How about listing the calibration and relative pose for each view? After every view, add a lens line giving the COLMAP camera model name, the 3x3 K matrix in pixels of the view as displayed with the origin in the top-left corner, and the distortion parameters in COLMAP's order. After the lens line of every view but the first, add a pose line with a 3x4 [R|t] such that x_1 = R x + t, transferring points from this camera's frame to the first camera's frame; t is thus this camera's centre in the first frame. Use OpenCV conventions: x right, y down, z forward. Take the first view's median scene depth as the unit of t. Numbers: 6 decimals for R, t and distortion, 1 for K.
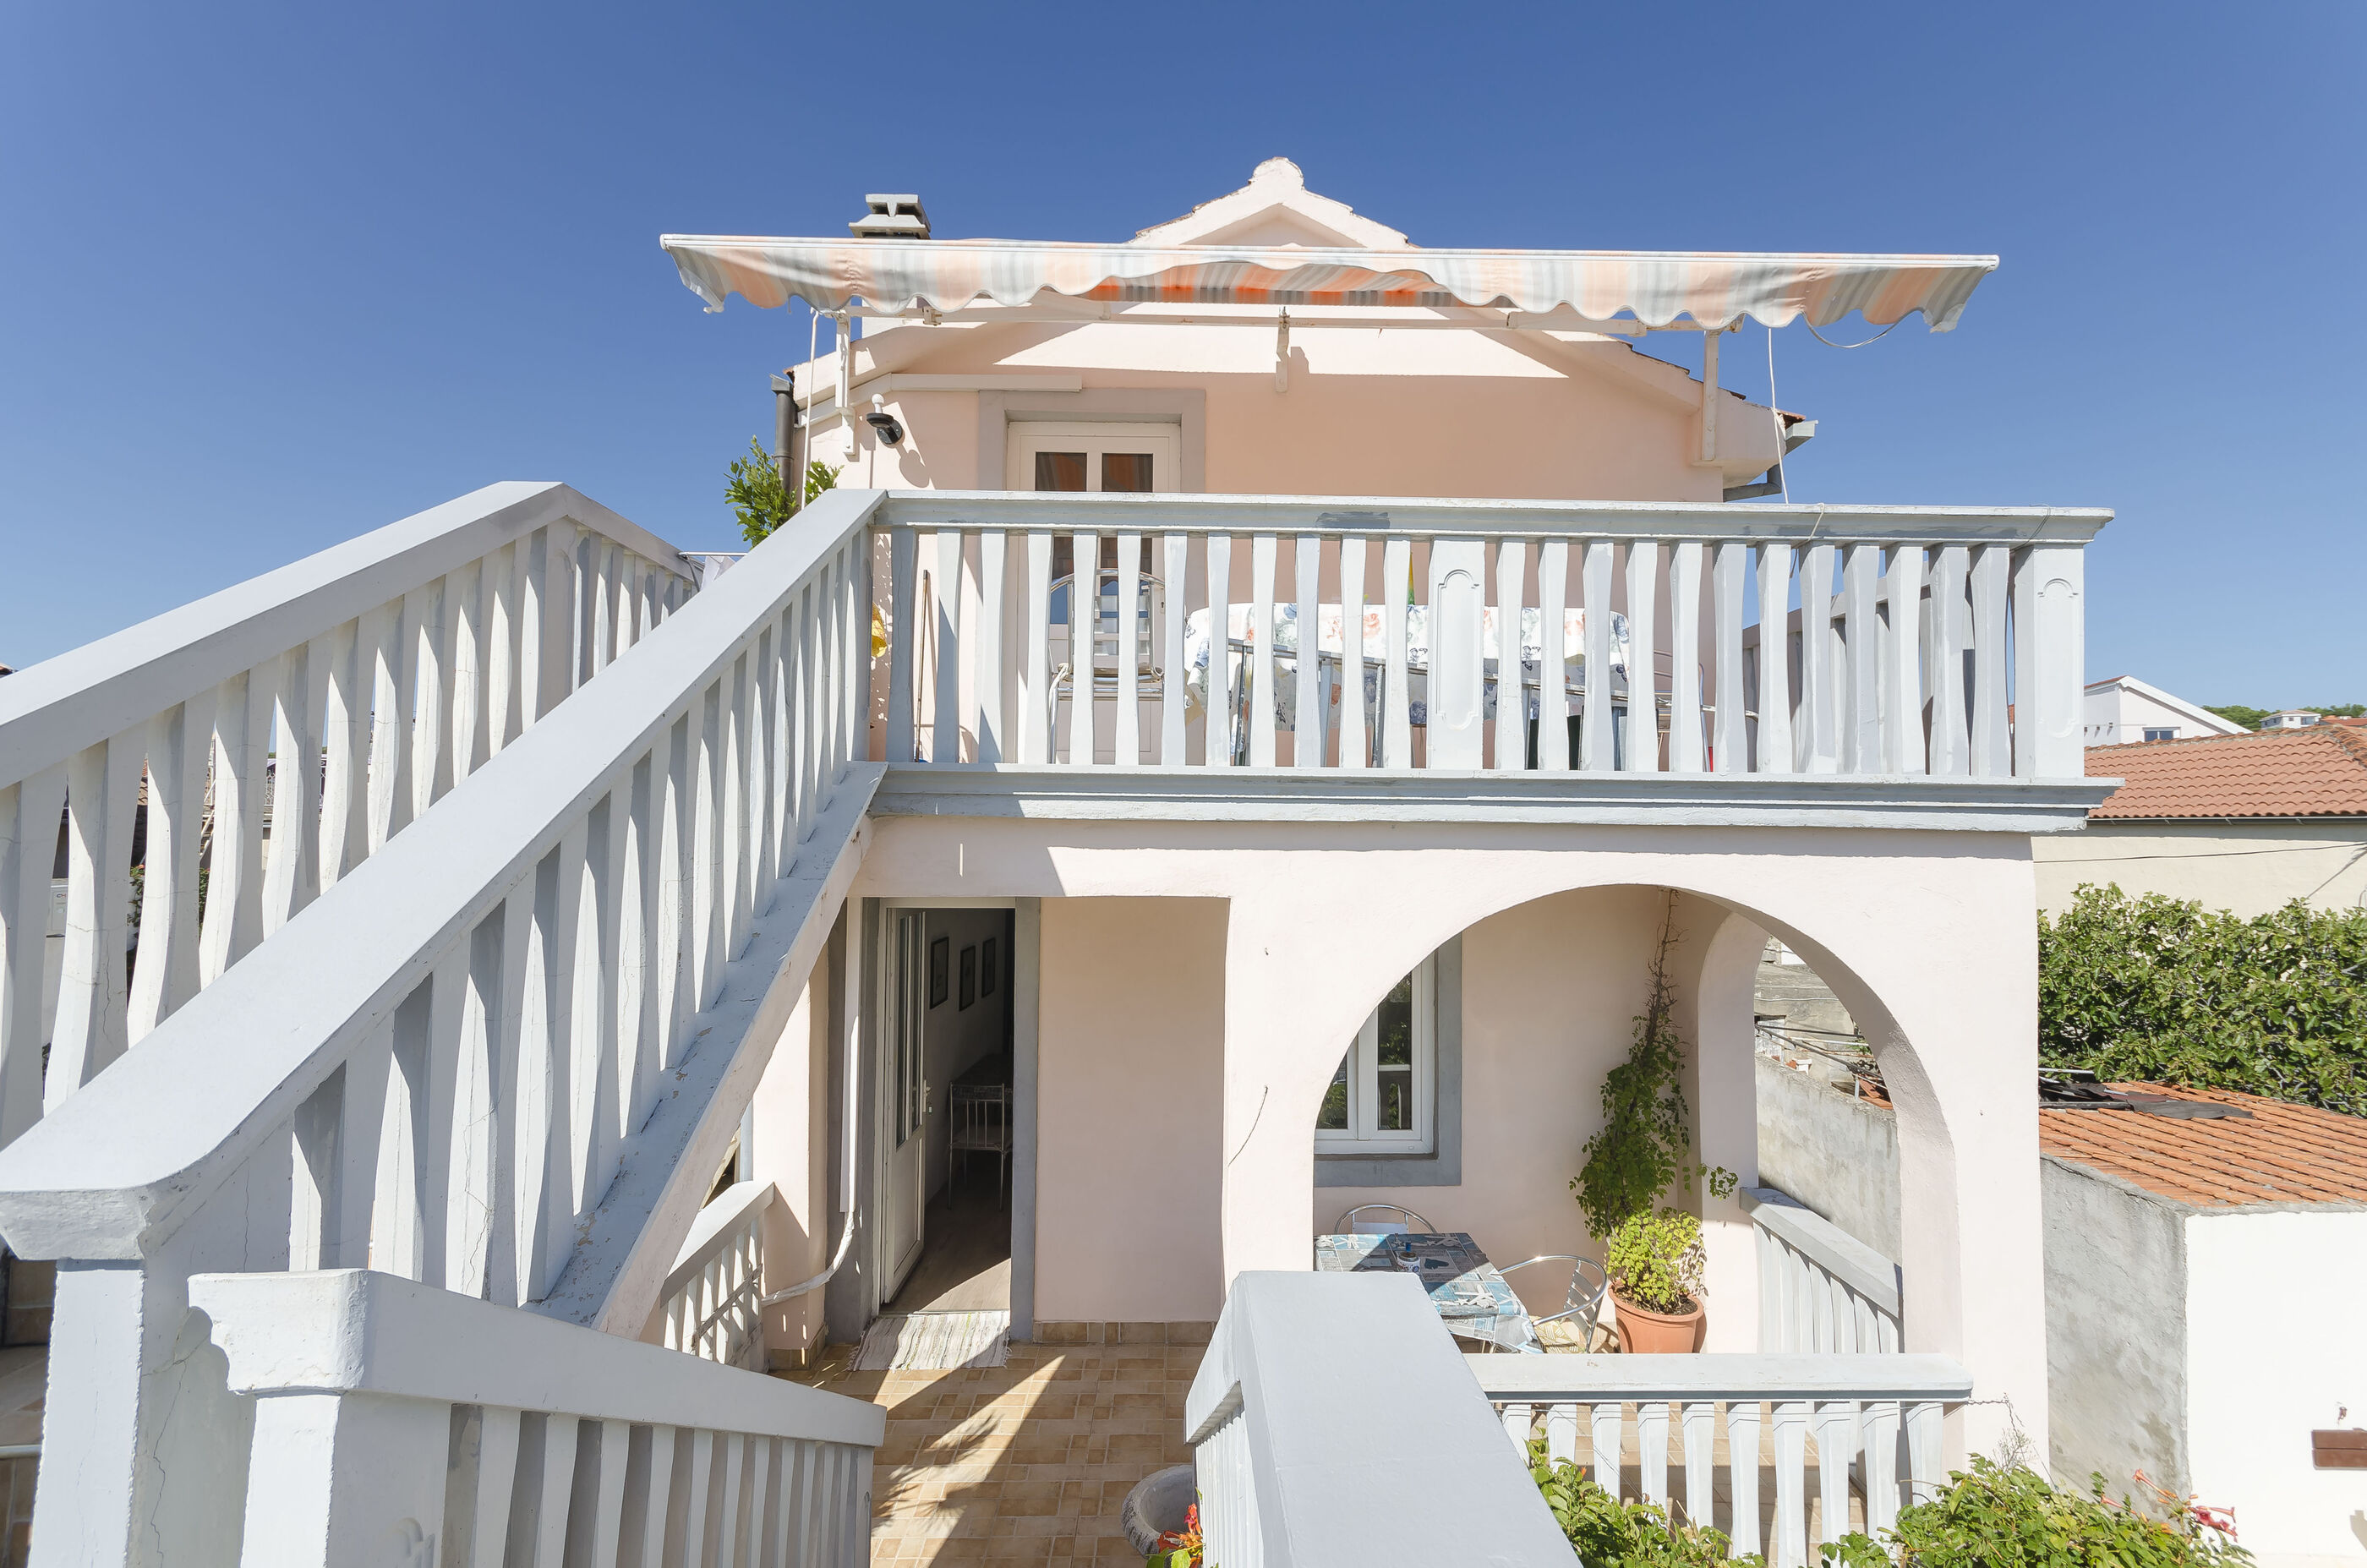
lens RADIAL K [[1033.7, 0, 1195.0], [0, 1033.7, 786.5], [0, 0, 1]] dist [0.015383, -0.001428]
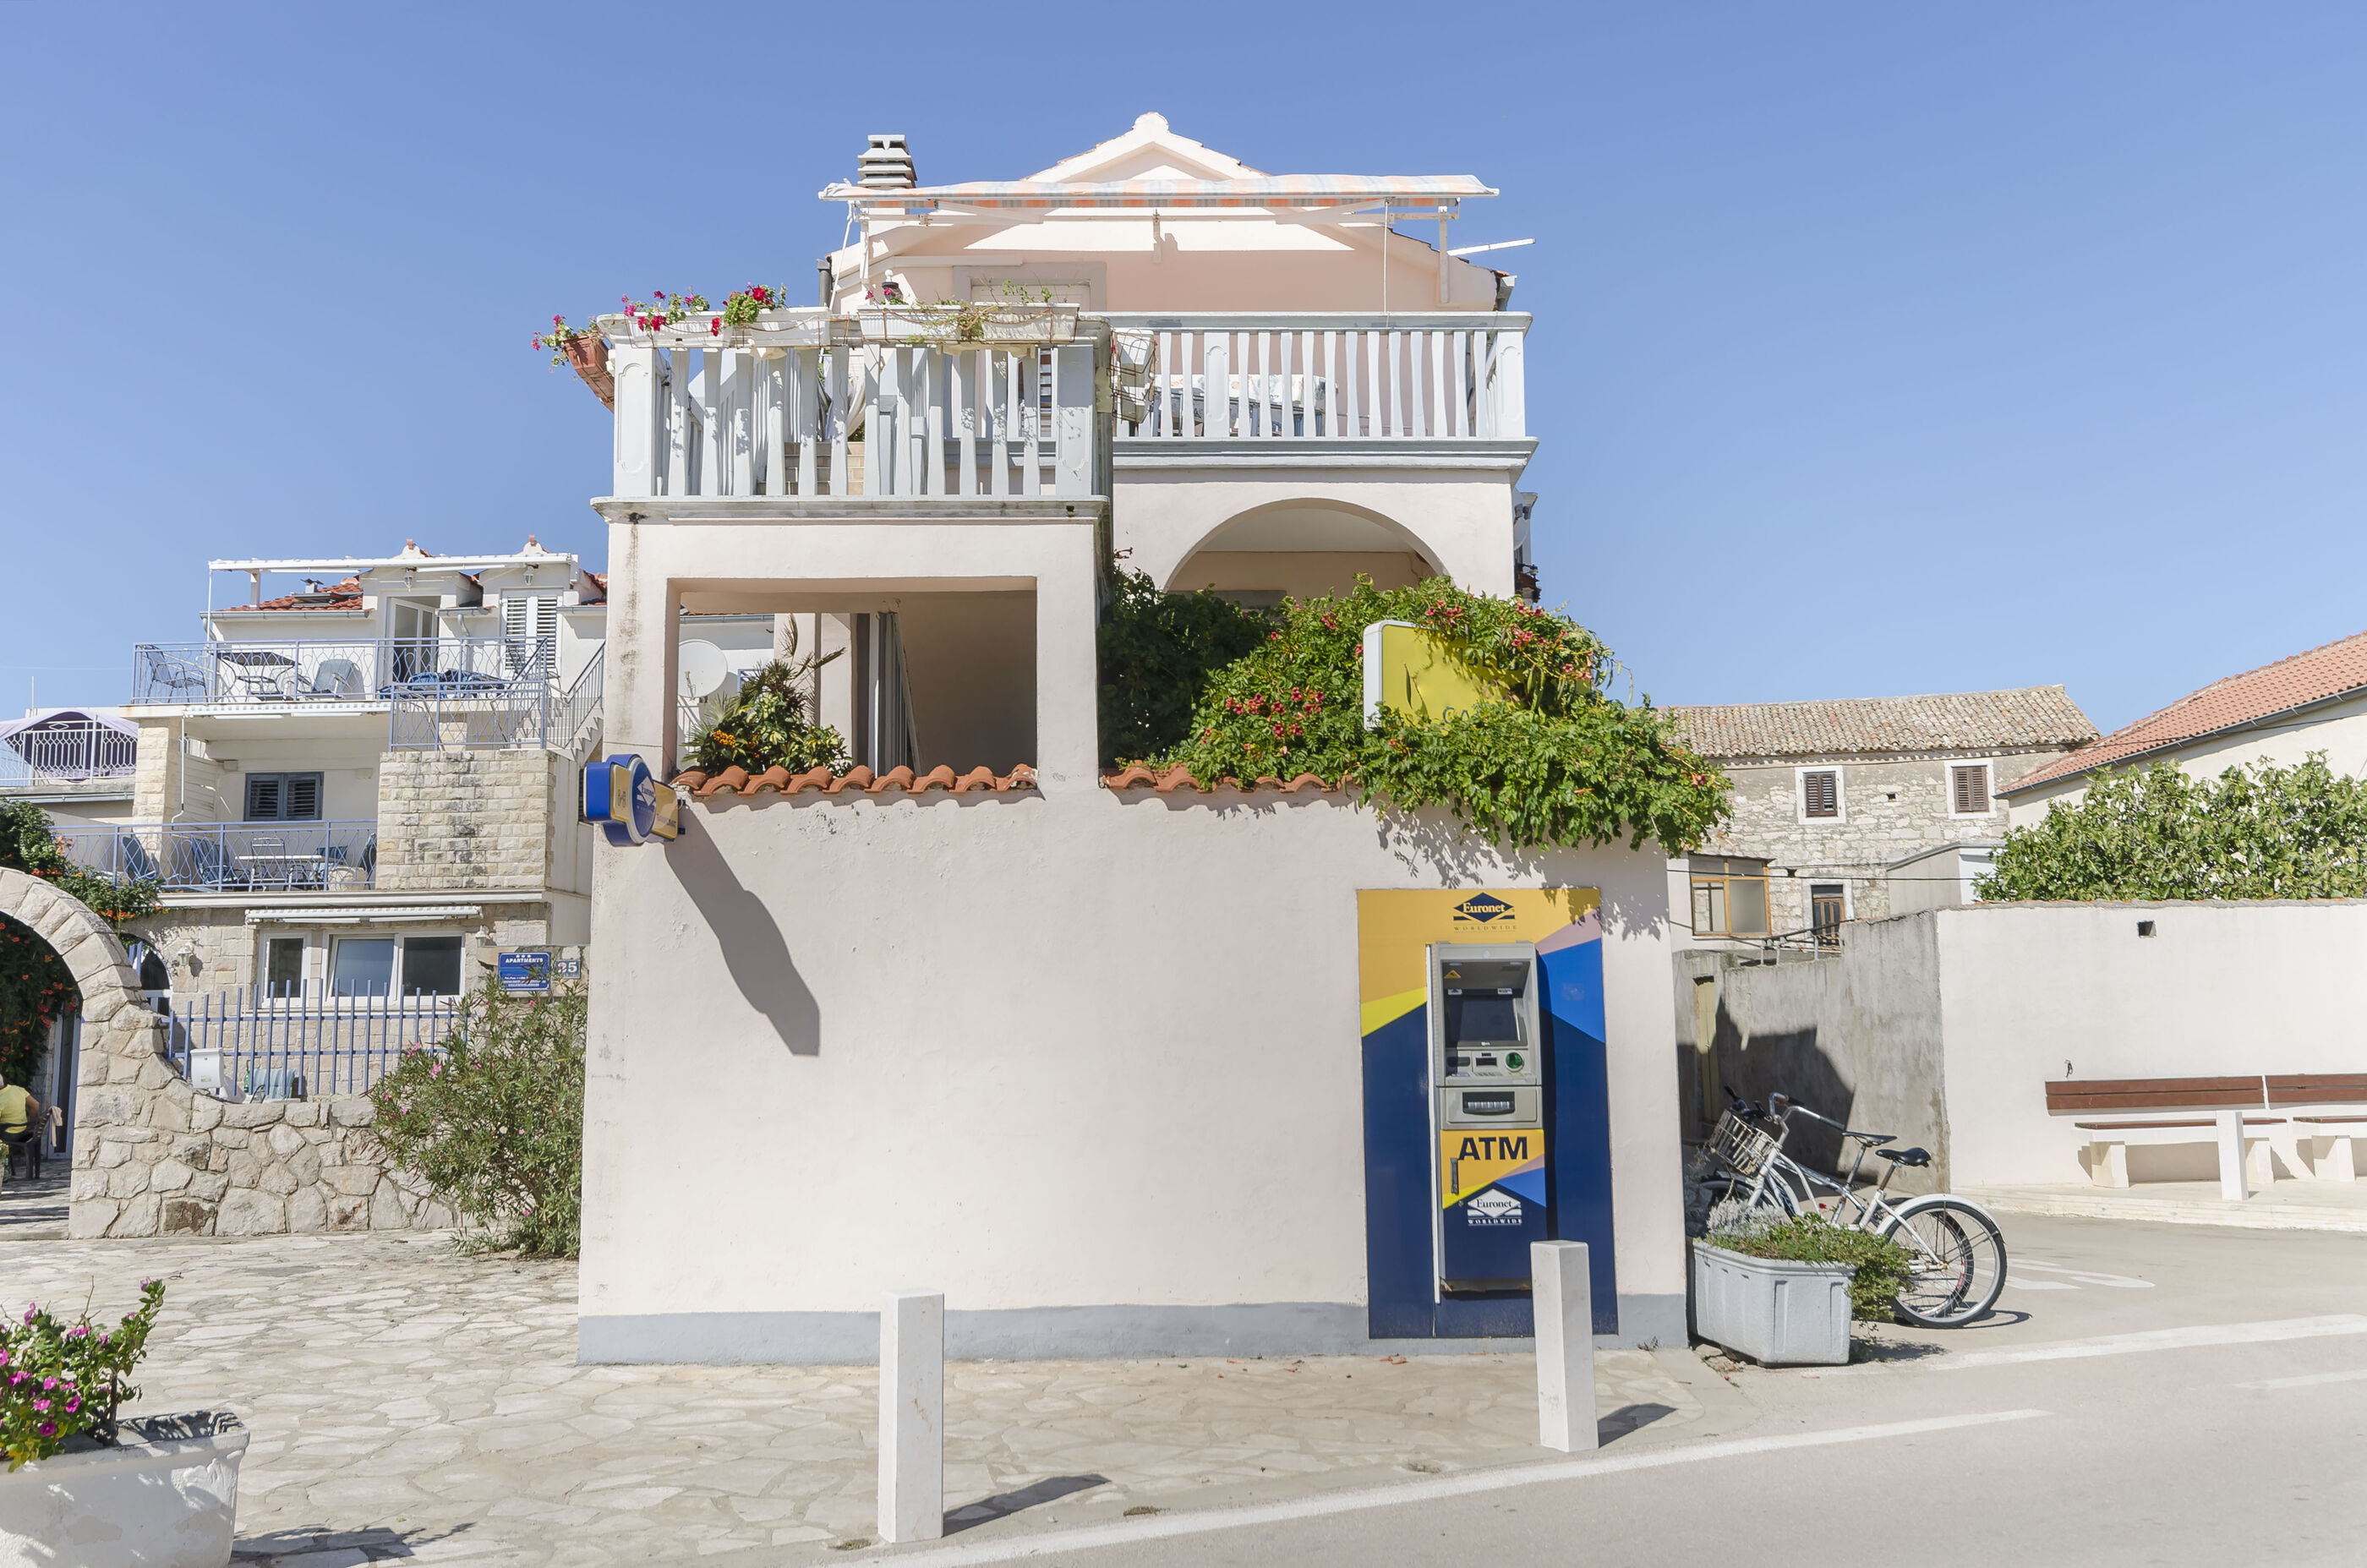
lens RADIAL K [[1866.6, 0, 1191.1], [0, 1866.6, 780.8], [0, 0, 1]] dist [0.033153, 0.001749]
pose [[0.999720, -0.021989, 0.008792, 0.114584], [0.022720, 0.995297, -0.094172, 0.755102], [-0.006680, 0.094345, 0.995517, -1.977444]]
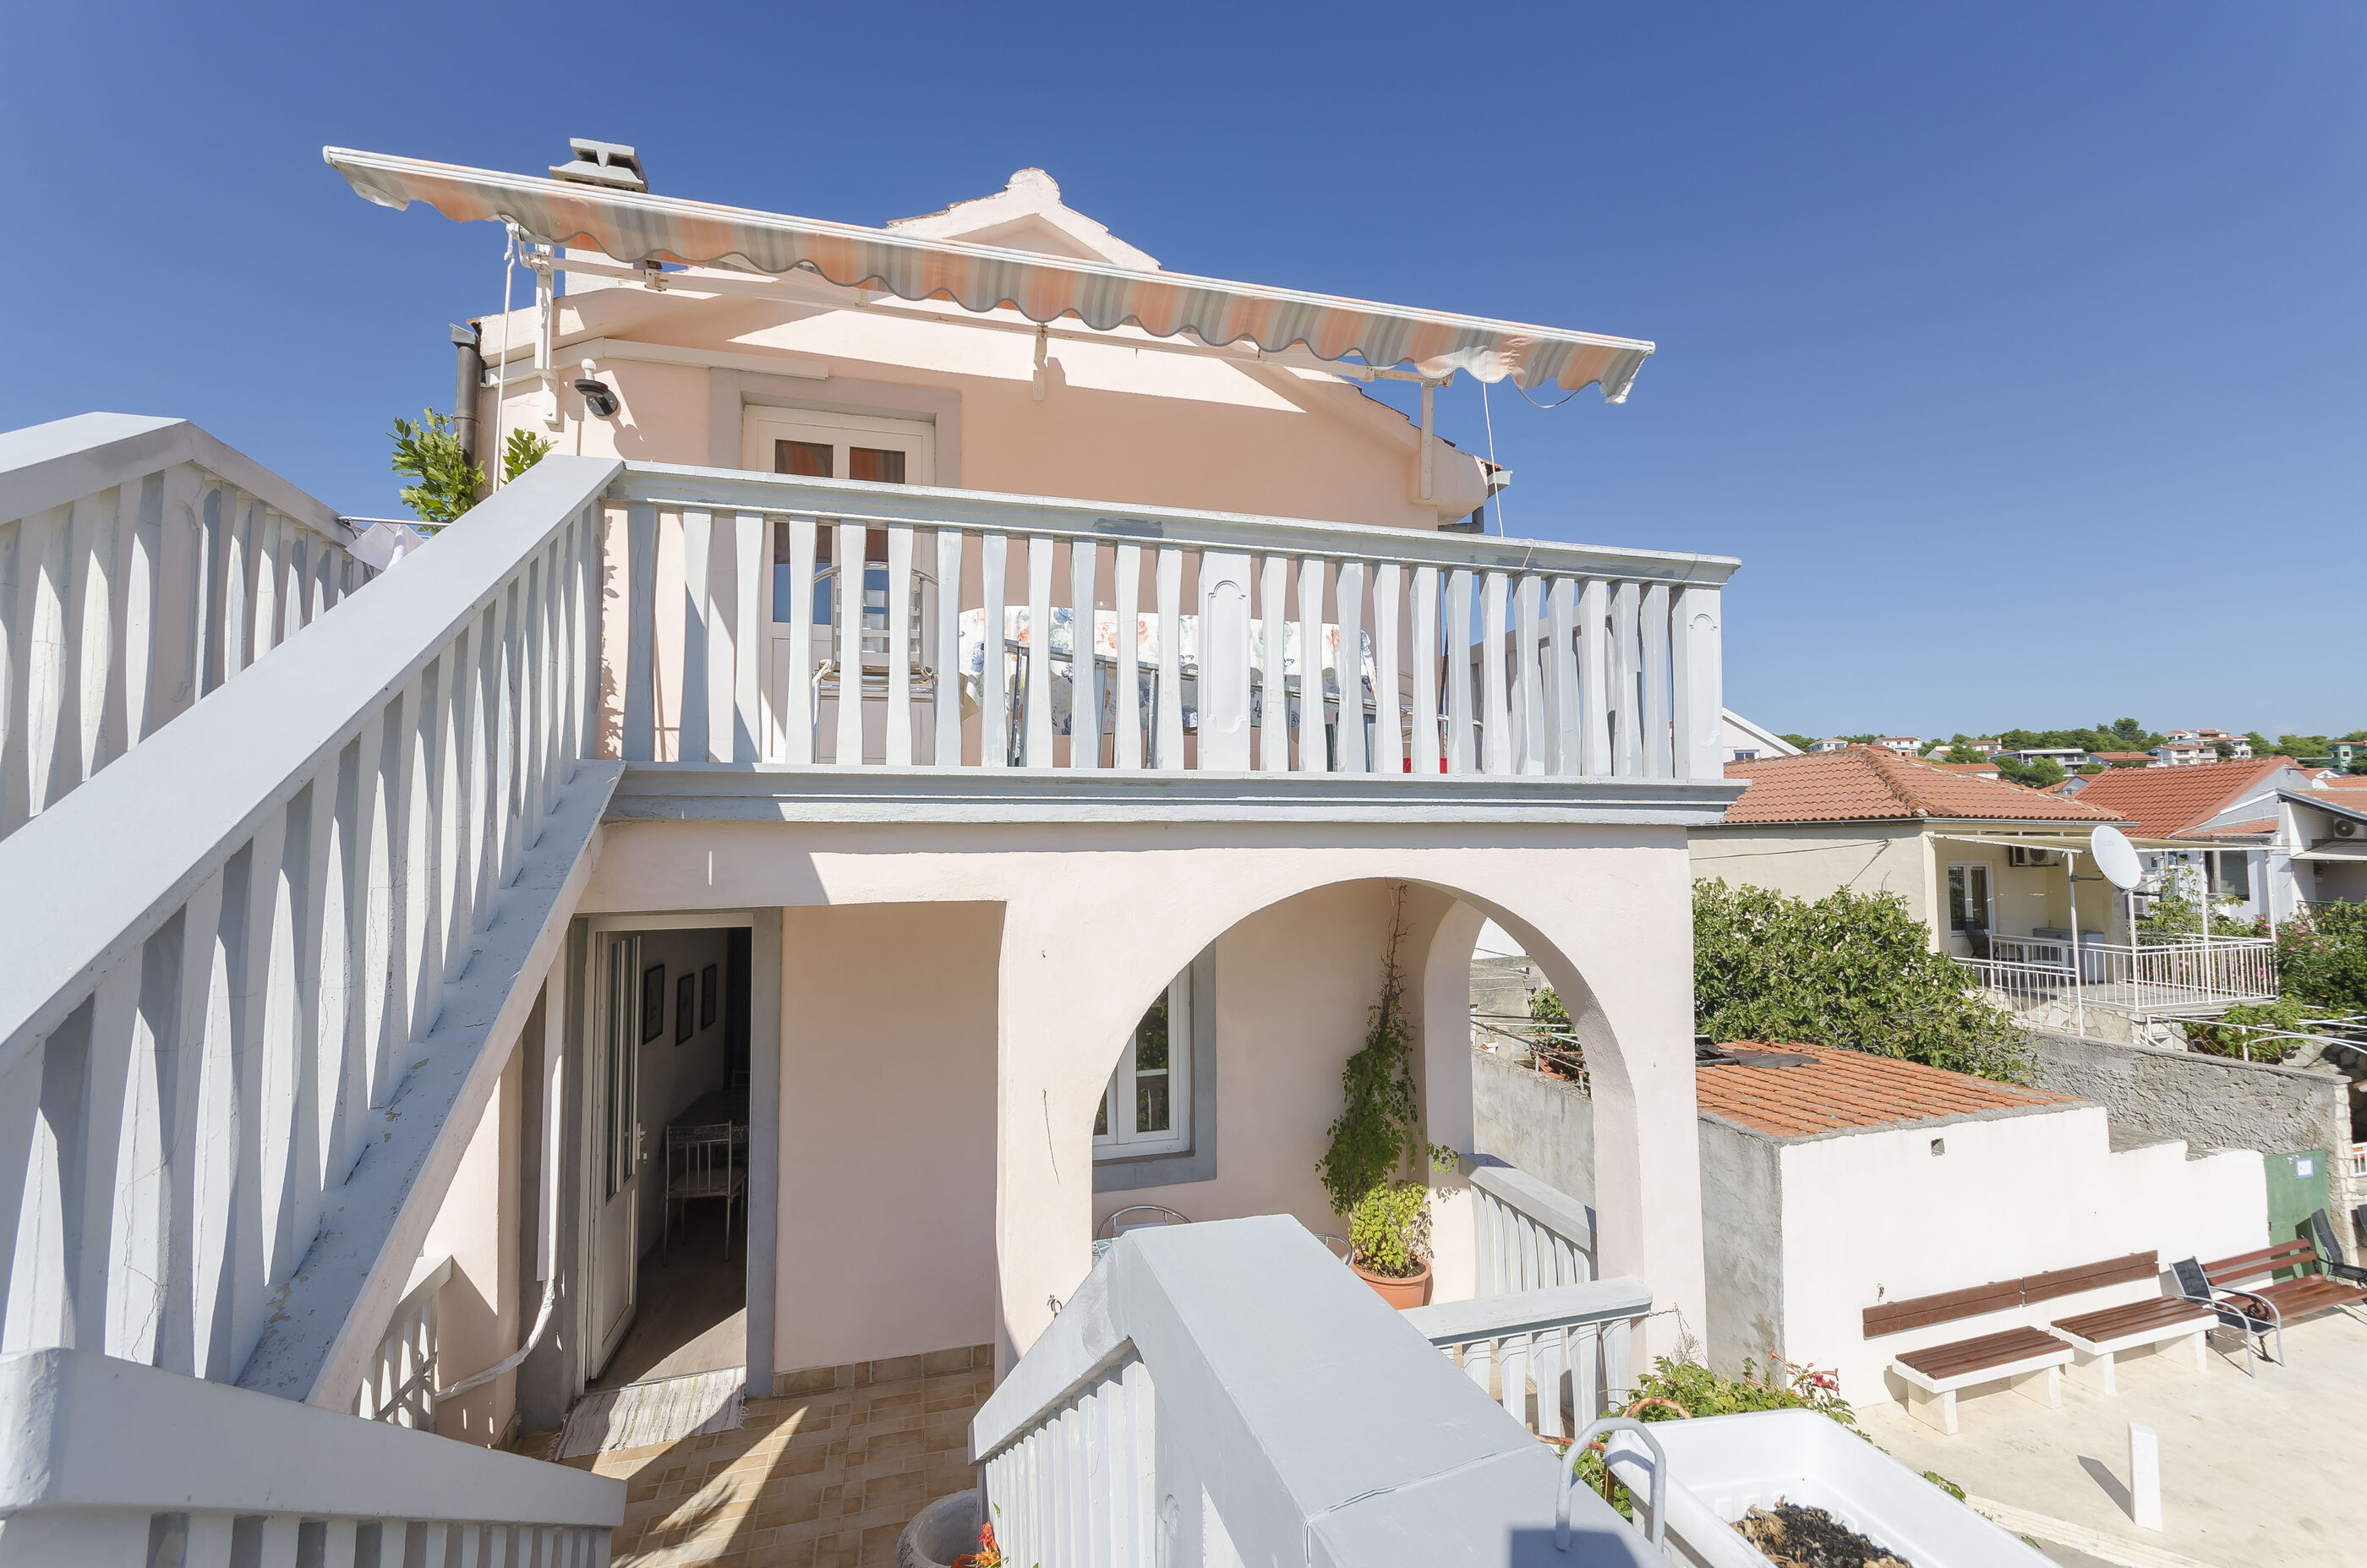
lens RADIAL K [[1033.7, 0, 1196.3], [0, 1033.7, 785.0], [0, 0, 1]] dist [0.015383, -0.001428]
pose [[0.966634, -0.001710, 0.256155, -0.033805], [0.006207, 0.999840, -0.016750, 0.011082], [-0.256086, 0.017781, 0.966490, -0.001273]]
